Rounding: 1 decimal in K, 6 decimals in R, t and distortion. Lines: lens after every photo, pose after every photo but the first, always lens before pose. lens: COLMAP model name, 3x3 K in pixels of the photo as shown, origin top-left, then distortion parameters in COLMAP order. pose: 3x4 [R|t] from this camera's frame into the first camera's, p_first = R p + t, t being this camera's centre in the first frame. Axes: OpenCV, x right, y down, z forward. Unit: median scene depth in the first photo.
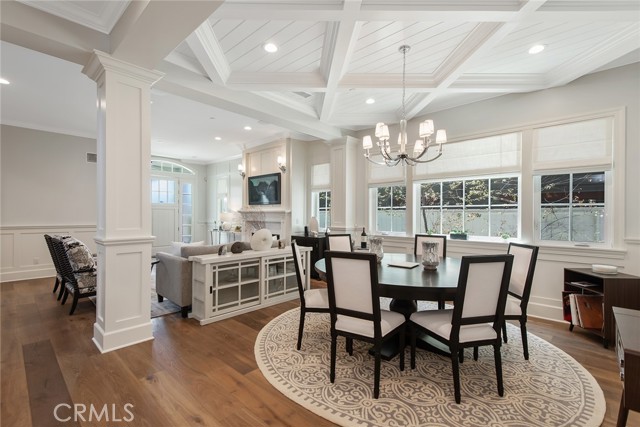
lens RADIAL K [[285.2, 0, 320.0], [0, 285.2, 213.5], [0, 0, 1]] dist [0.008449, 0.000048]
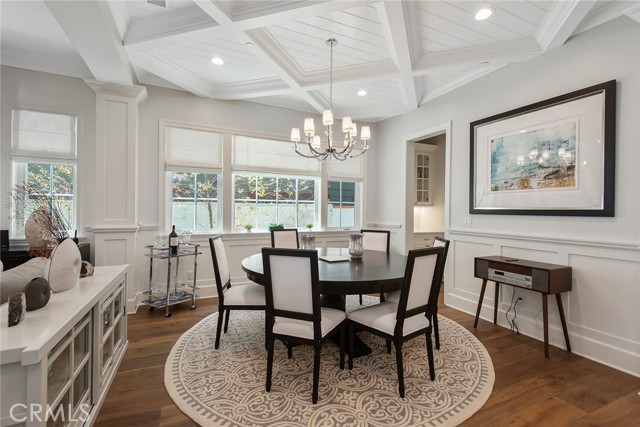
lens RADIAL K [[285.9, 0, 319.7], [0, 285.9, 208.8], [0, 0, 1]] dist [0.037163, -0.017363]
pose [[0.382702, 0.002818, 0.923868, -0.432211], [-0.016348, 0.999859, 0.003723, -0.001677], [-0.923727, -0.016528, 0.382694, 0.429857]]
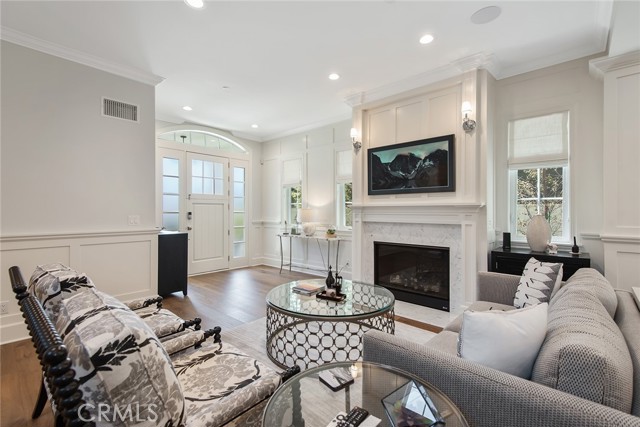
lens RADIAL K [[285.9, 0, 319.7], [0, 285.9, 208.8], [0, 0, 1]] dist [0.037163, -0.017363]
pose [[0.999969, -0.005549, 0.005650, -0.577226], [0.005557, 0.999984, -0.001408, -0.000827], [-0.005642, 0.001440, 0.999983, 0.637258]]
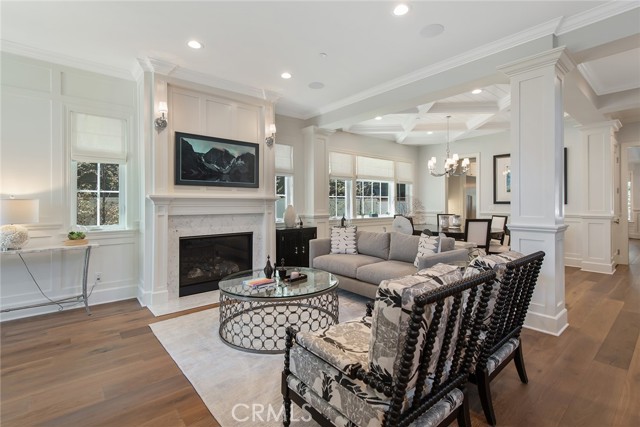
lens RADIAL K [[292.1, 0, 318.6], [0, 292.1, 203.1], [0, 0, 1]] dist [0.009696, 0.000044]
pose [[0.135481, -0.005287, 0.990766, -1.211763], [-0.003744, 0.999976, 0.005848, -0.000032], [-0.990773, -0.004501, 0.135458, 1.076812]]
